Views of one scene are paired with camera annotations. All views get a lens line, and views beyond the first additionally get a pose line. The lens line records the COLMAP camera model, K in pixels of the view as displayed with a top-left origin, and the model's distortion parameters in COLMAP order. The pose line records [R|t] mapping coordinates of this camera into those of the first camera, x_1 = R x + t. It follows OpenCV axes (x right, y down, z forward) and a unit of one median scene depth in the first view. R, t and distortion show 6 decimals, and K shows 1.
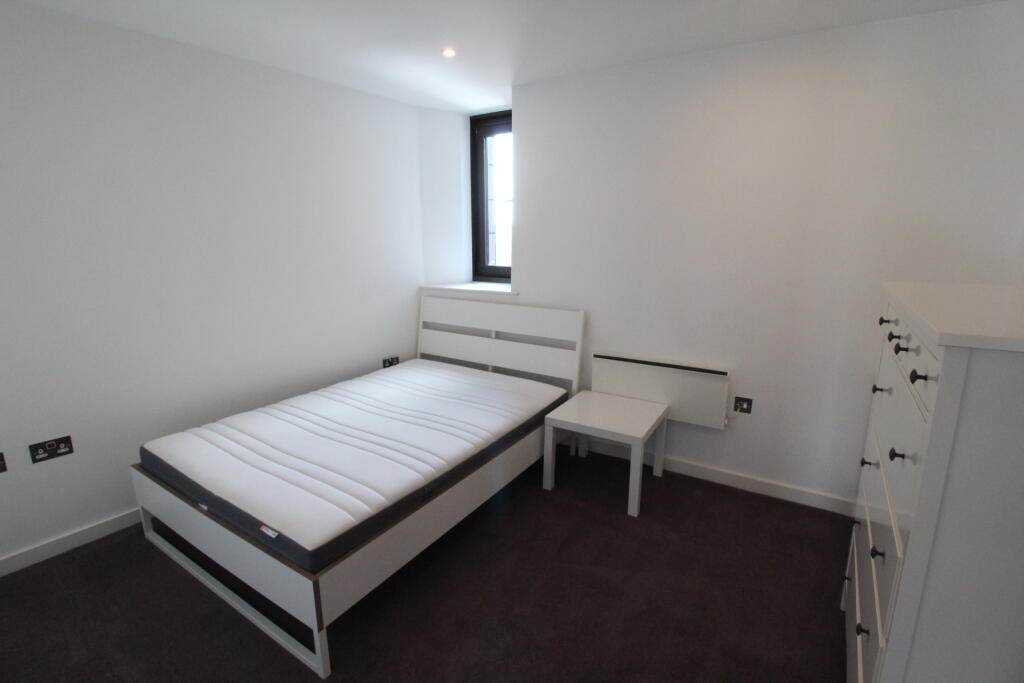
lens RADIAL K [[473.0, 0, 508.1], [0, 473.0, 337.7], [0, 0, 1]] dist [-0.027647, -0.000199]
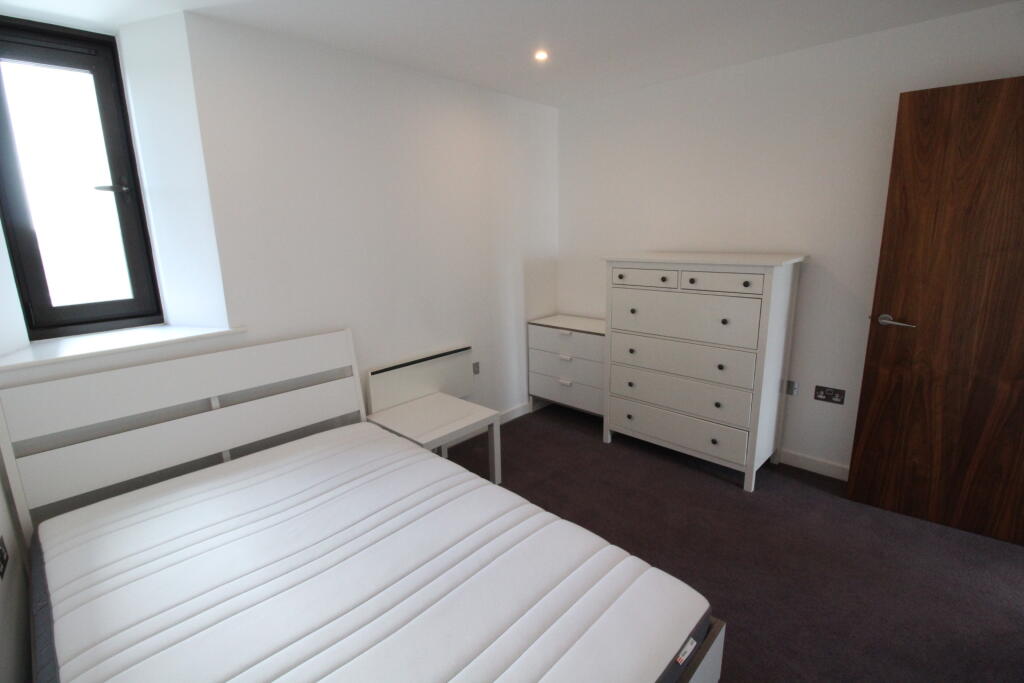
lens RADIAL K [[473.0, 0, 508.1], [0, 473.0, 337.7], [0, 0, 1]] dist [-0.027647, -0.000199]
pose [[0.190479, -0.215532, 0.957739, -0.581652], [0.238039, 0.956626, 0.167939, -0.110715], [-0.952394, 0.195991, 0.233522, 0.515194]]
